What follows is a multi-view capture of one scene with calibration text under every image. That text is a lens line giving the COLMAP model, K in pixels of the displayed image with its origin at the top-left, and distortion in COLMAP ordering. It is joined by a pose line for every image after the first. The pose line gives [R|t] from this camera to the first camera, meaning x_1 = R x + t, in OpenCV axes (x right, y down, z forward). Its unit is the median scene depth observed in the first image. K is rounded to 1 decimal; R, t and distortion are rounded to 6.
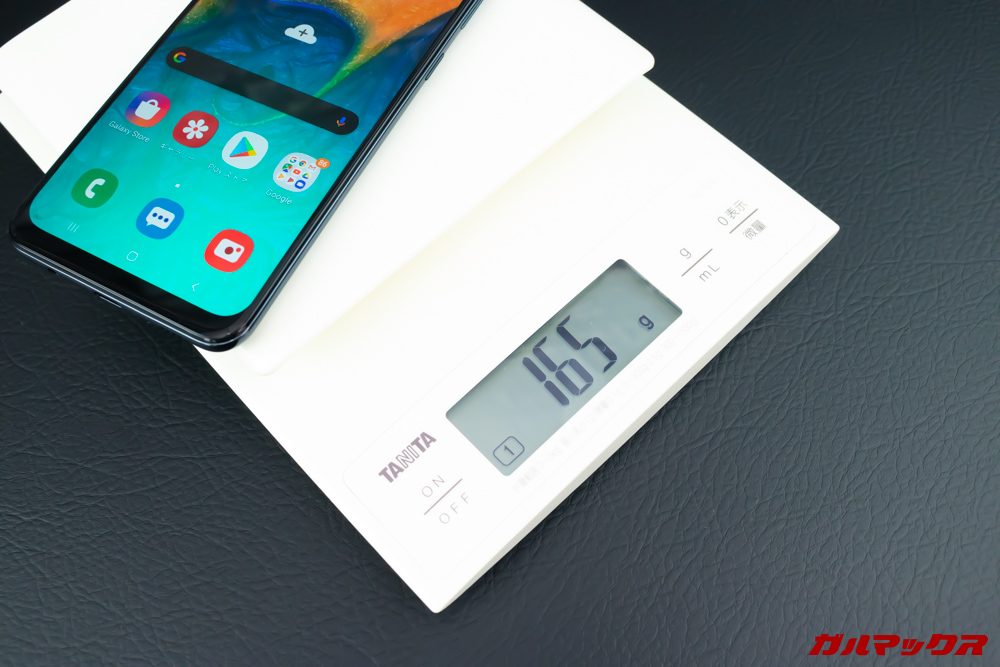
lens RADIAL K [[978.5, 0, 500.0], [0, 978.5, 333.5], [0, 0, 1]] dist [-0.136943, 0.116990]
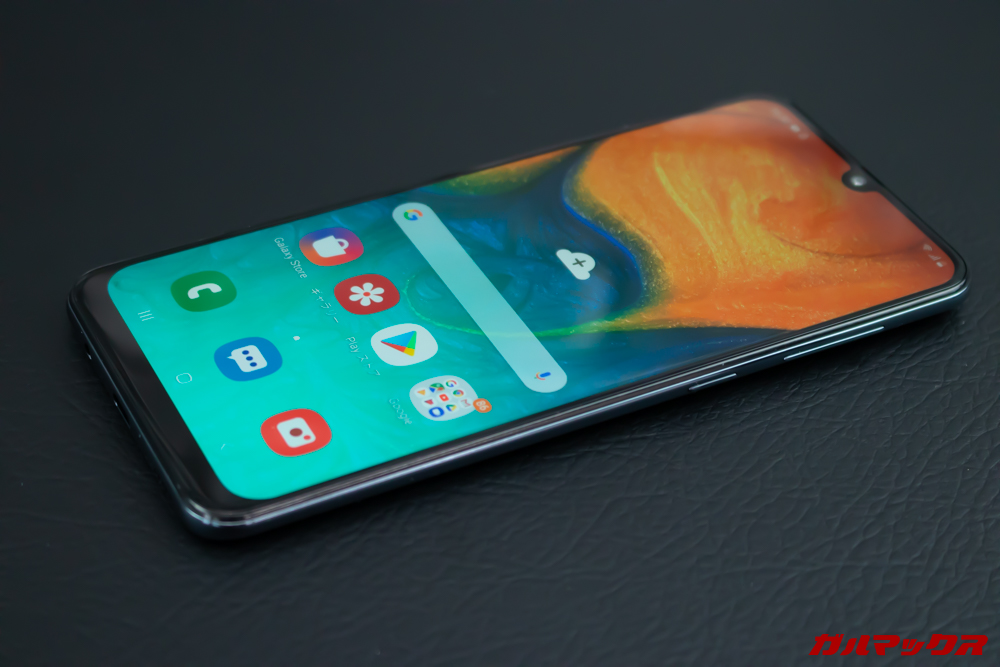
lens RADIAL K [[2187.6, 0, 500.0], [0, 2187.6, 333.5], [0, 0, 1]] dist [0.005380, -0.018712]
pose [[0.813127, 0.415311, -0.407849, 0.423760], [-0.549012, 0.780011, -0.300281, 0.234963], [0.193417, 0.468080, 0.862259, -0.343825]]
